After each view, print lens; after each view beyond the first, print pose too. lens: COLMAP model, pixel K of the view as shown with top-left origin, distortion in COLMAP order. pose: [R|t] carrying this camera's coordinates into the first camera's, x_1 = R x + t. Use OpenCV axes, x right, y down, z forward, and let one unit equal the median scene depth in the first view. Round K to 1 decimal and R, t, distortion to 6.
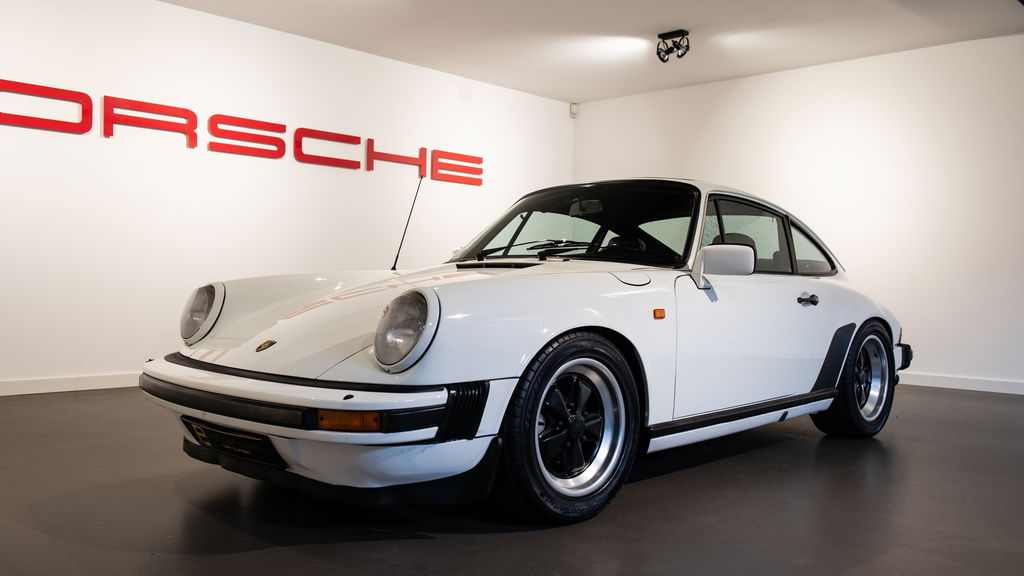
lens RADIAL K [[918.1, 0, 512.0], [0, 918.1, 288.0], [0, 0, 1]] dist [-0.012339, -0.003304]
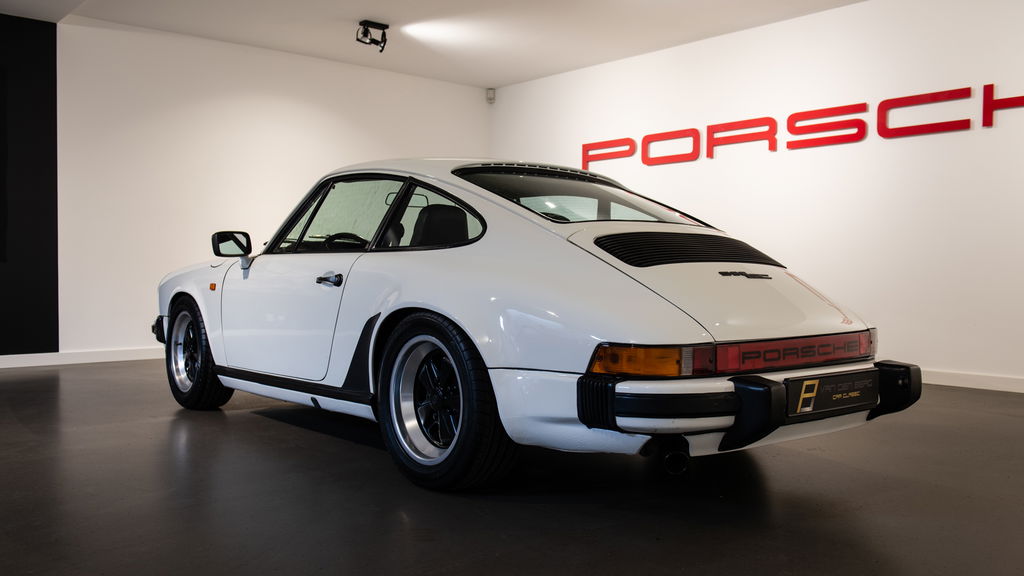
lens RADIAL K [[918.1, 0, 512.0], [0, 918.1, 288.0], [0, 0, 1]] dist [-0.012339, -0.003304]
pose [[-0.143157, 0.000345, -0.989700, 0.775710], [-0.013359, 0.999908, 0.002280, 0.010780], [0.989610, 0.013548, -0.143139, 0.858210]]
